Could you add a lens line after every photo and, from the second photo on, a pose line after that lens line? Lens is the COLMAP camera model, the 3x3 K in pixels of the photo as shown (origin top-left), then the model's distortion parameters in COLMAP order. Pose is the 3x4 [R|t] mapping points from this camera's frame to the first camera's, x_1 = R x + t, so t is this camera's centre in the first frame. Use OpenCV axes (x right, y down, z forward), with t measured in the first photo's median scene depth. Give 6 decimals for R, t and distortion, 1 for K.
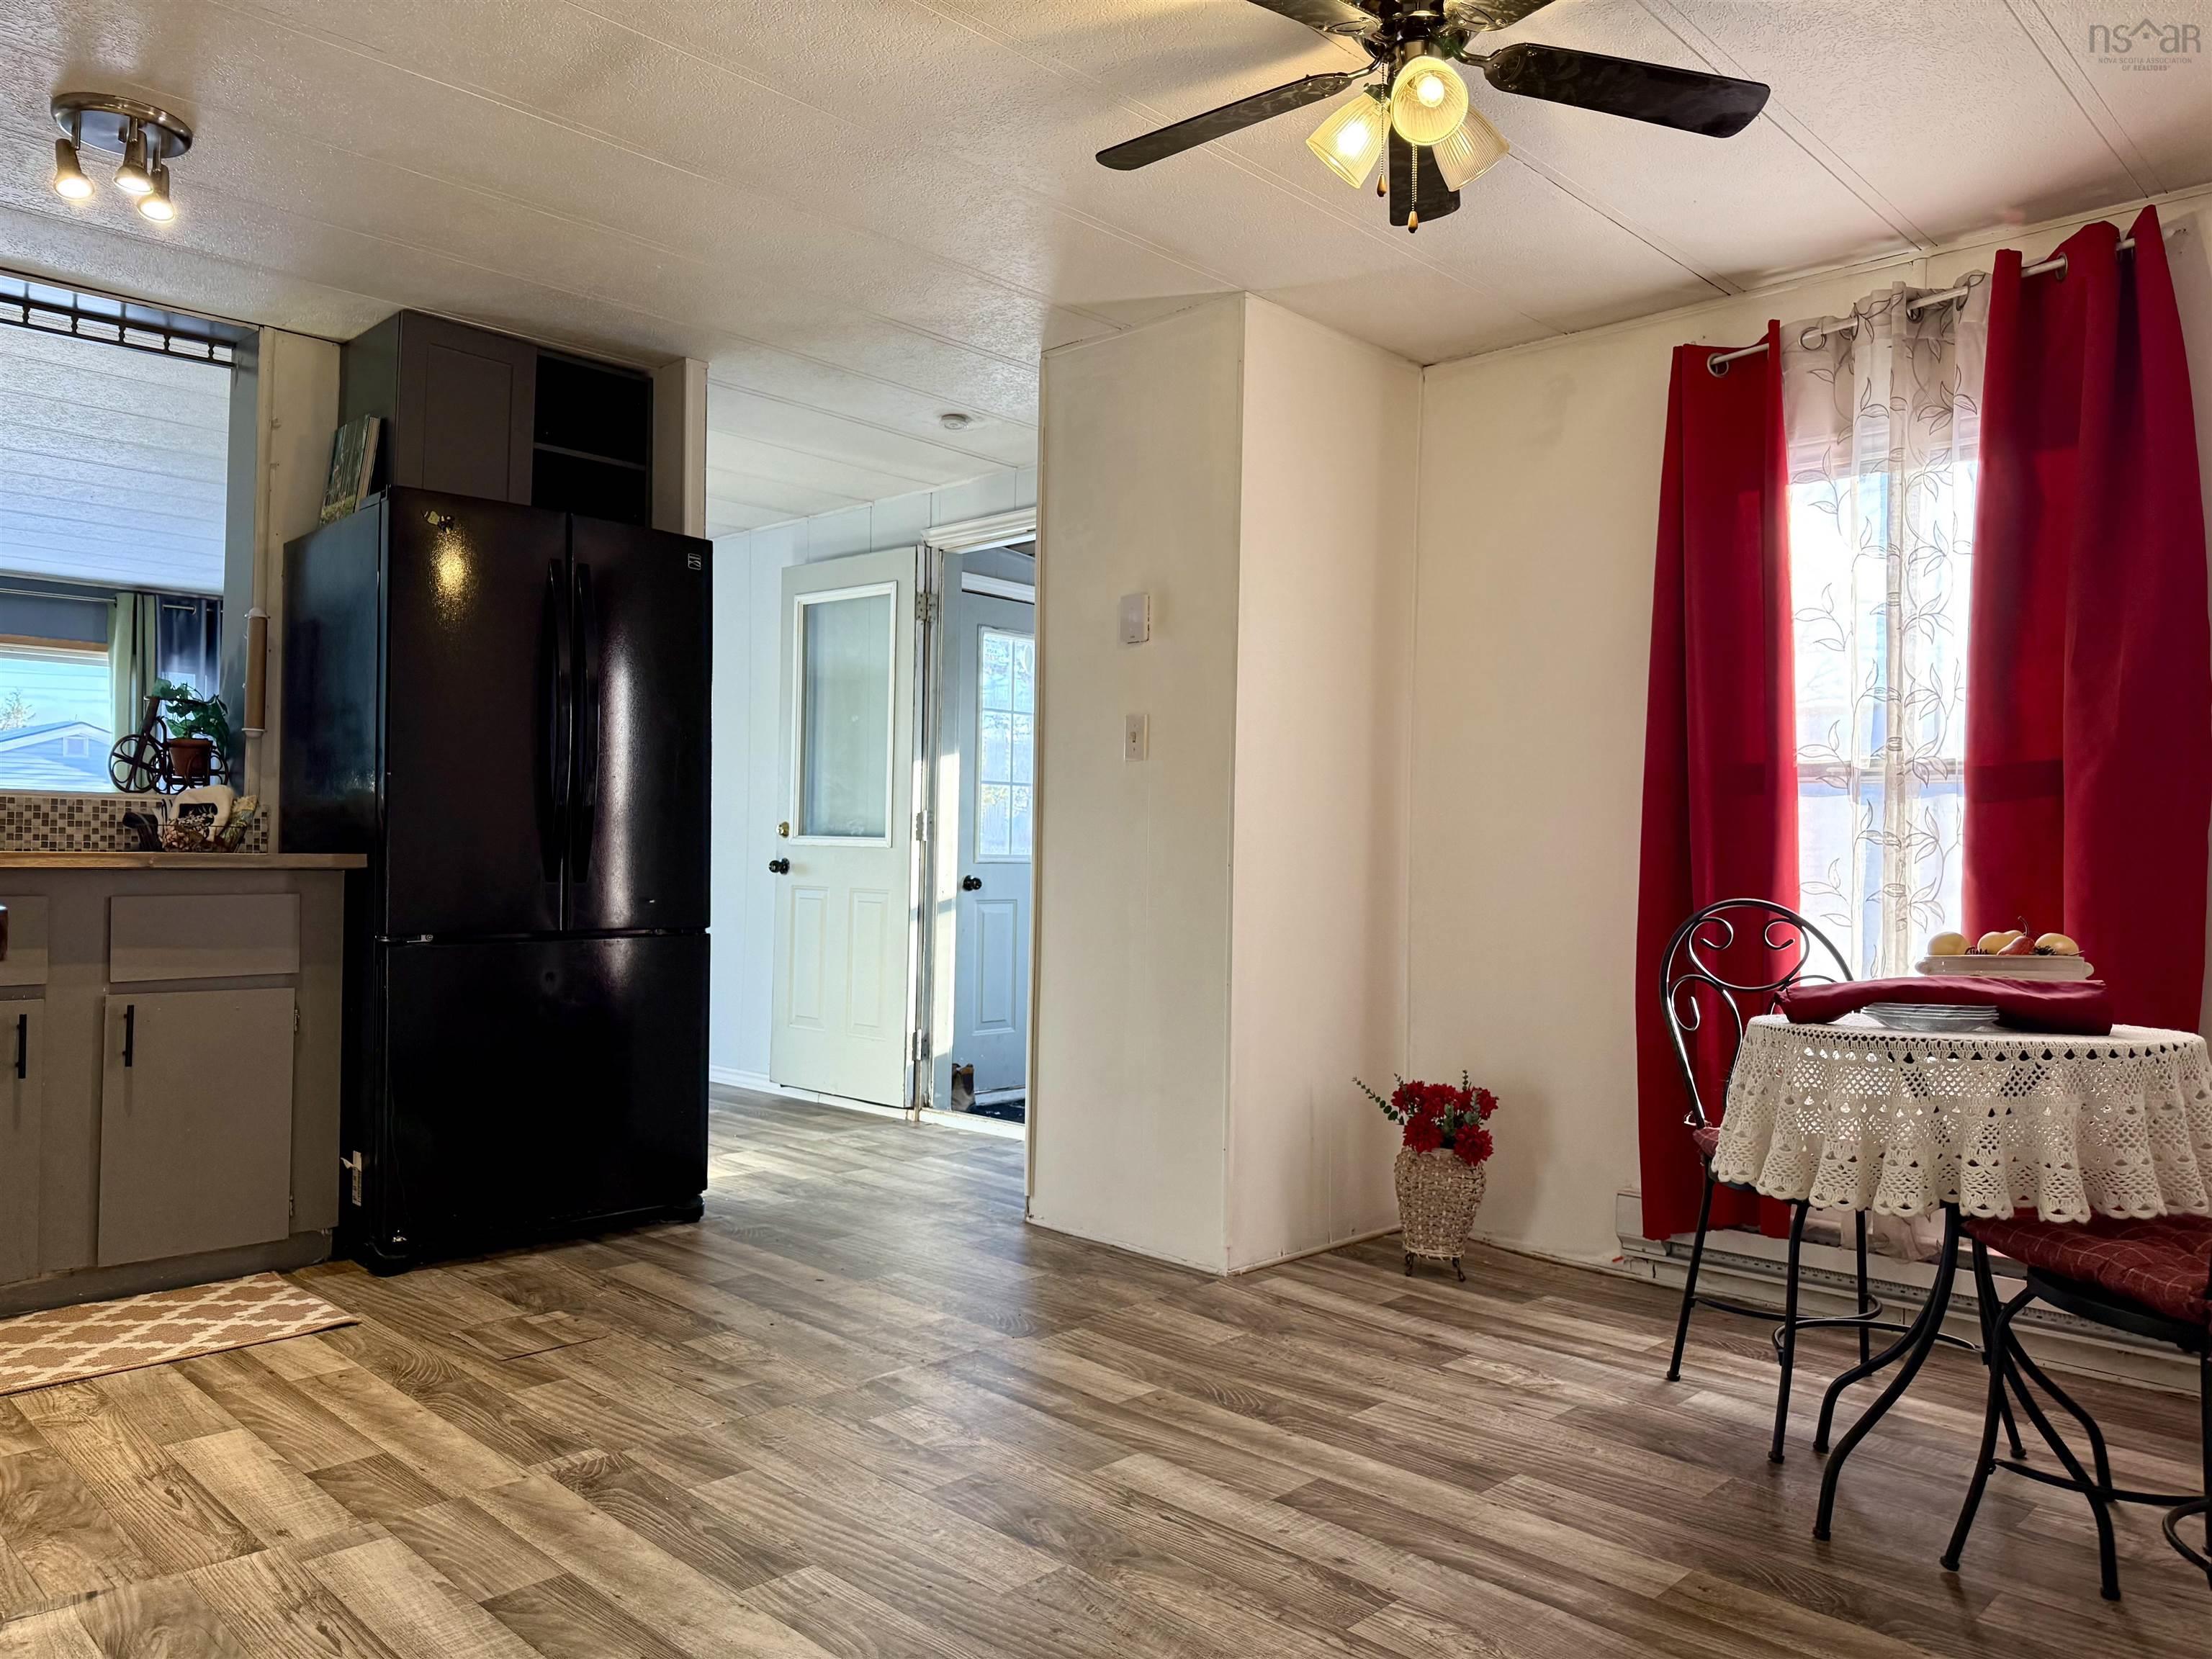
lens RADIAL K [[1572.0, 0, 1106.0], [0, 1572.0, 829.5], [0, 0, 1]] dist [0.050901, -0.073107]
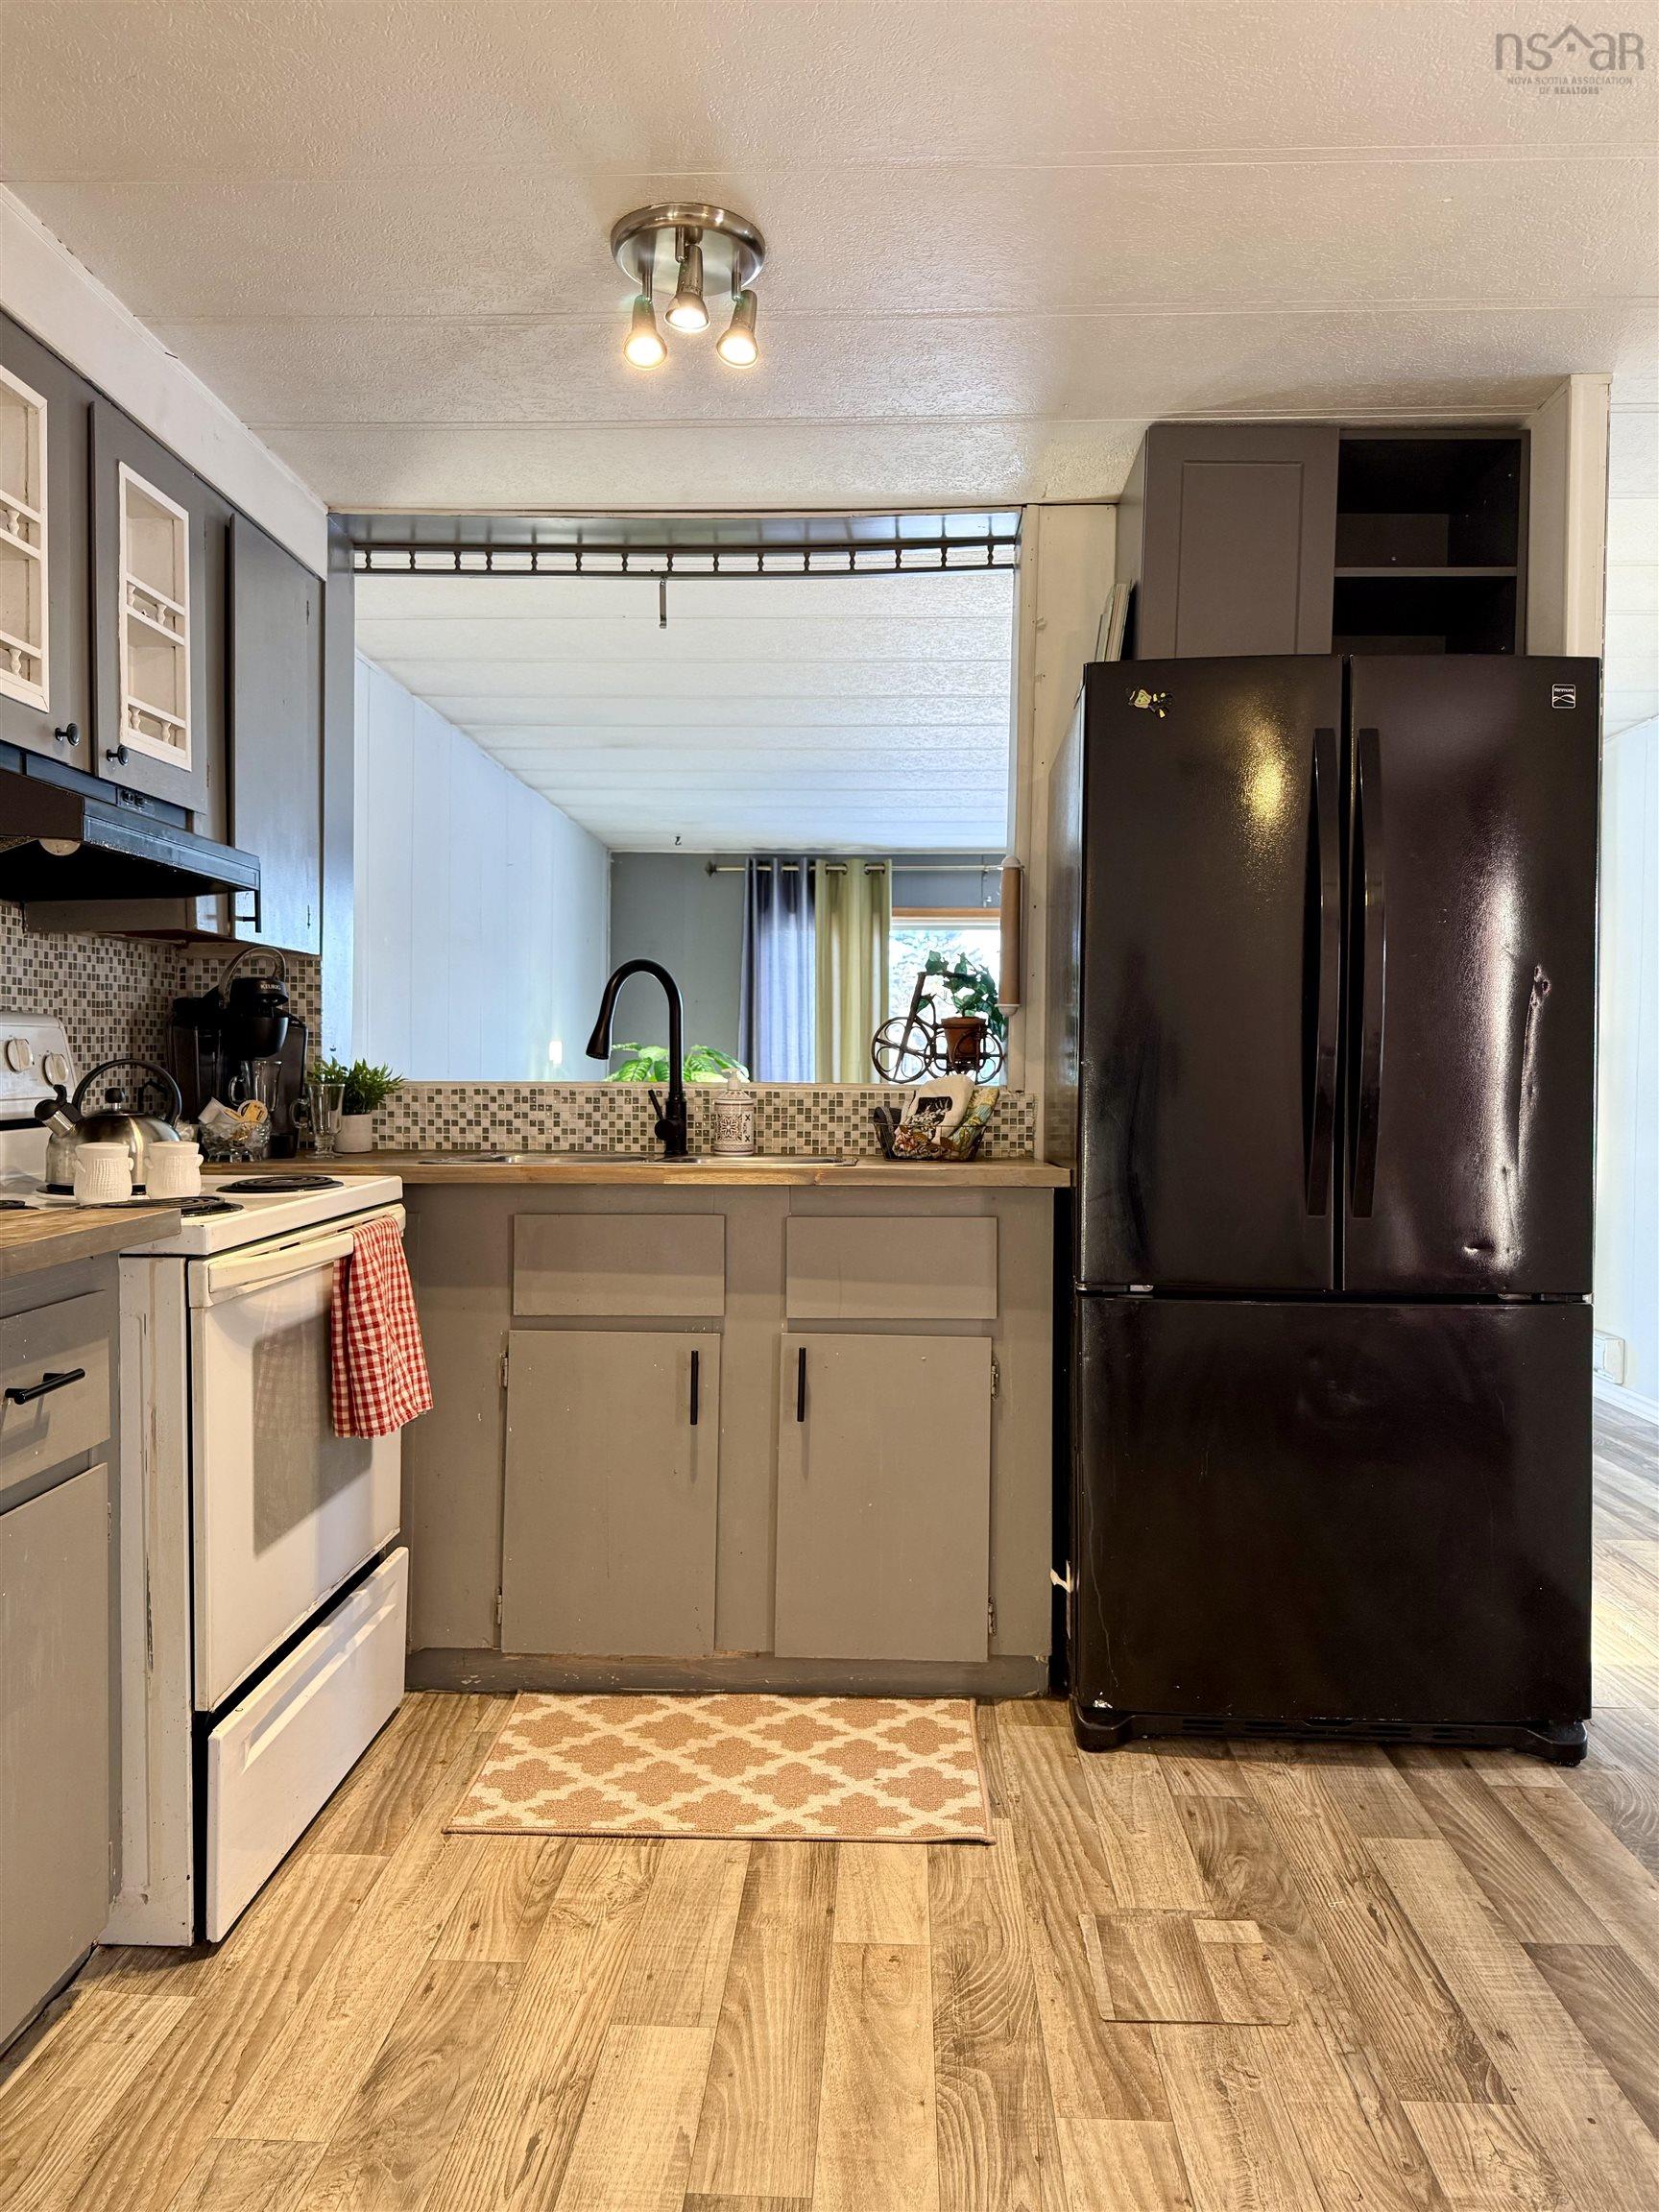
lens RADIAL K [[1572.0, 0, 829.5], [0, 1572.0, 1106.0], [0, 0, 1]] dist [0.050901, -0.073107]
pose [[0.673105, 0.005774, -0.739524, 0.004025], [0.015149, 0.999652, 0.021594, -0.034226], [0.739392, -0.025738, 0.672783, 0.450624]]
